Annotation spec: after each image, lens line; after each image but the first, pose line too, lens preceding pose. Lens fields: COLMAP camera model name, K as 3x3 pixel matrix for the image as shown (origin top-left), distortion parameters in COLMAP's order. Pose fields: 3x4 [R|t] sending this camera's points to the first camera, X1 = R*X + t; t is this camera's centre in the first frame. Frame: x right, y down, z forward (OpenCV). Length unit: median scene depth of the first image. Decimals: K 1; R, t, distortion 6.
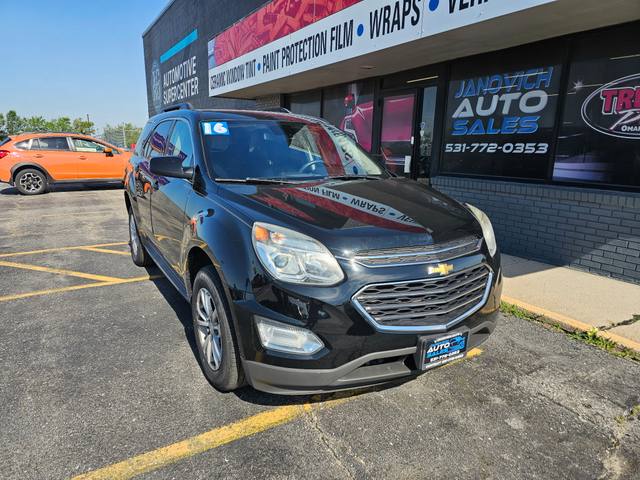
lens RADIAL K [[429.2, 0, 310.1], [0, 429.2, 243.6], [0, 0, 1]] dist [0.048163, -0.047537]
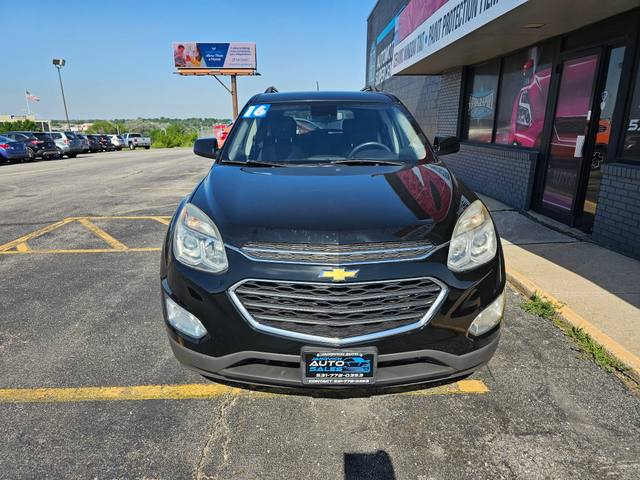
lens RADIAL K [[429.2, 0, 311.1], [0, 429.2, 244.8], [0, 0, 1]] dist [0.048163, -0.047537]
pose [[0.870467, 0.118652, -0.477713, 0.235057], [-0.096245, 0.992807, 0.071216, -0.019187], [0.482726, -0.016013, 0.875625, 0.084209]]
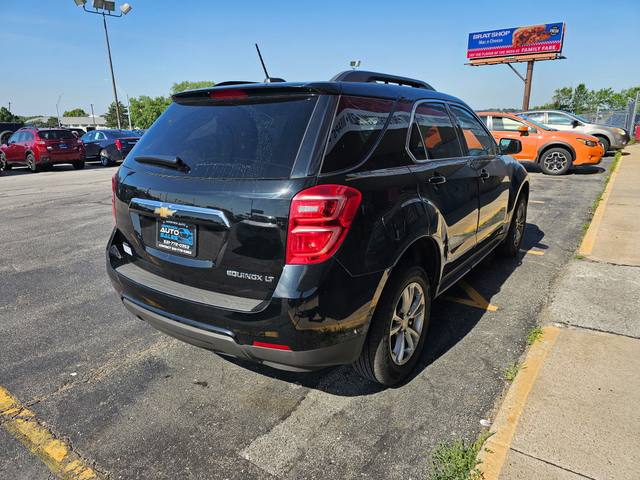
lens RADIAL K [[429.2, 0, 321.1], [0, 429.2, 240.5], [0, 0, 1]] dist [0.048163, -0.047537]
pose [[0.427618, 0.230674, -0.874032, 0.387309], [-0.184500, 0.968811, 0.165422, -0.137307], [0.884931, 0.090521, 0.456840, 0.523504]]
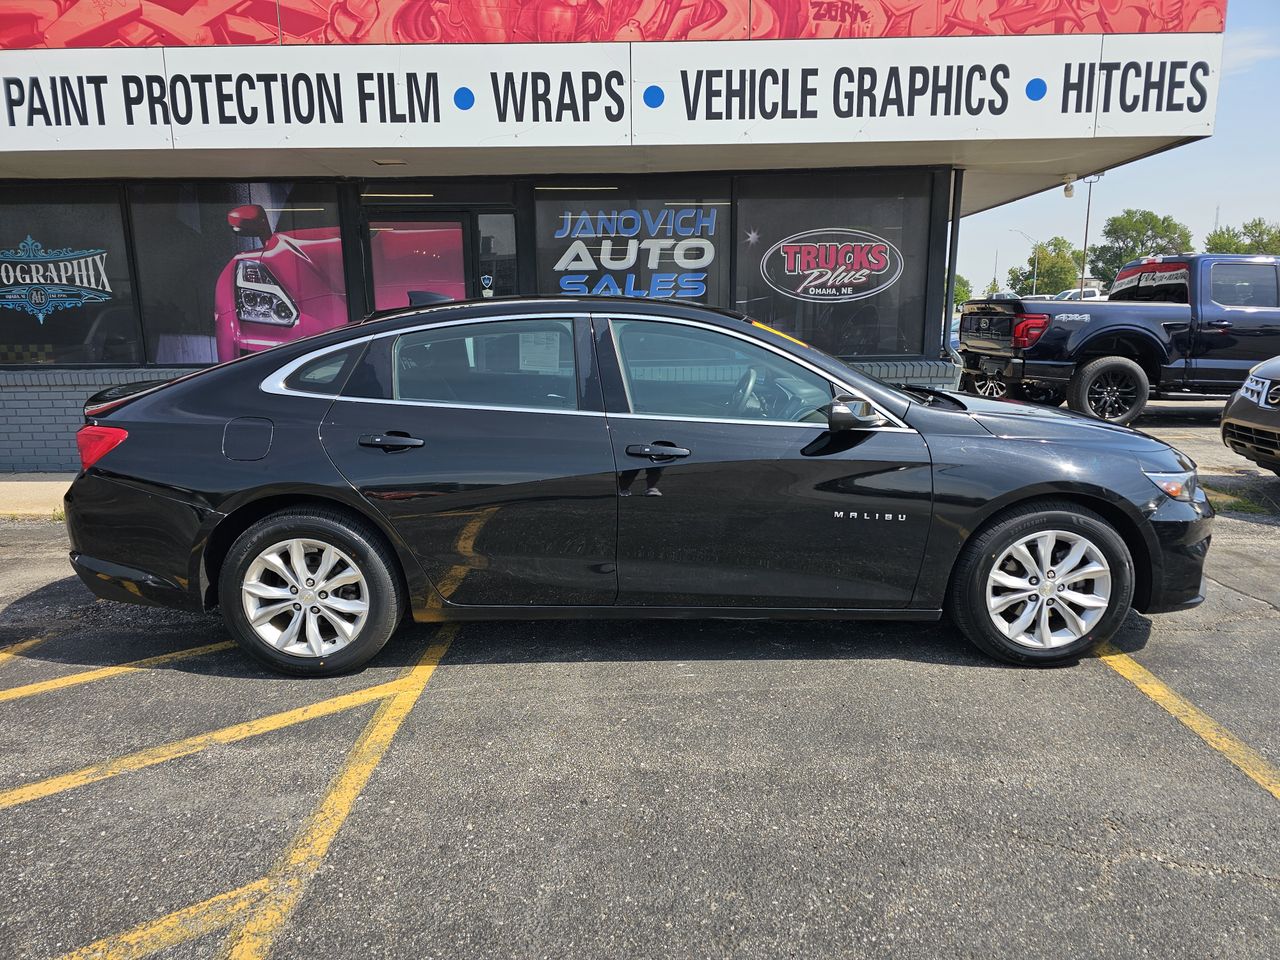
lens RADIAL K [[857.4, 0, 639.7], [0, 857.4, 494.8], [0, 0, 1]] dist [0.050738, -0.047833]
pose [[0.505552, -0.193130, 0.840903, -0.715605], [0.211665, 0.972604, 0.096125, -0.079066], [-0.836430, 0.129394, 0.532580, 0.312271]]
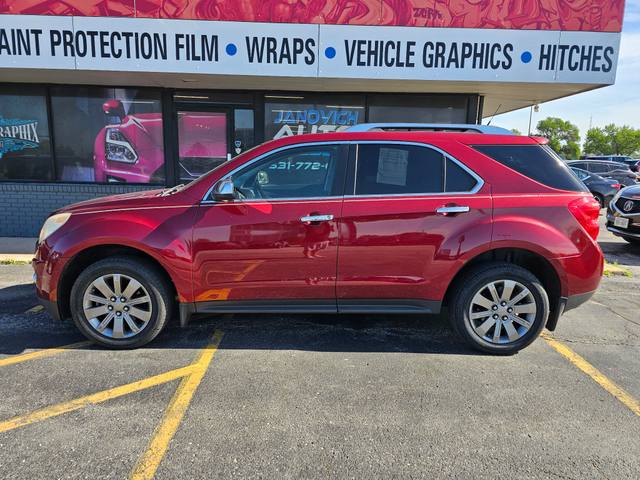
lens RADIAL K [[430.9, 0, 316.6], [0, 430.9, 241.6], [0, 0, 1]] dist [0.044901, -0.042277]
pose [[0.486228, -0.162338, 0.858620, -0.690068], [0.180768, 0.980024, 0.082924, -0.100563], [-0.854930, 0.114891, 0.505860, 0.357266]]
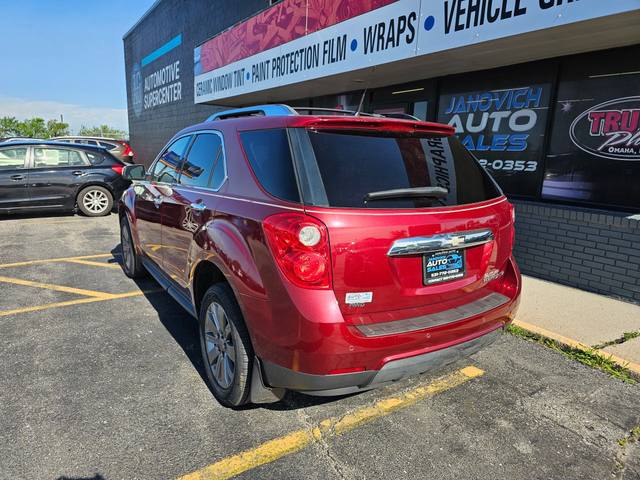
lens RADIAL K [[429.2, 0, 309.7], [0, 429.2, 245.9], [0, 0, 1]] dist [0.048163, -0.047537]
pose [[0.998841, 0.007219, 0.047582, -0.029879], [-0.006890, 0.999951, -0.007063, -0.017821], [-0.047630, 0.006727, 0.998842, 0.003111]]
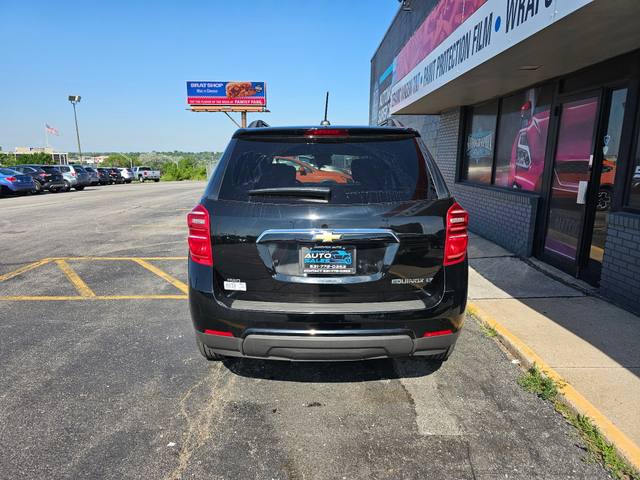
lens RADIAL K [[429.2, 0, 309.2], [0, 429.2, 240.8], [0, 0, 1]] dist [0.048163, -0.047537]
pose [[0.858655, 0.089216, -0.504730, 0.244031], [-0.108794, 0.994020, -0.009378, -0.053477], [0.500875, 0.062964, 0.863226, 0.162650]]
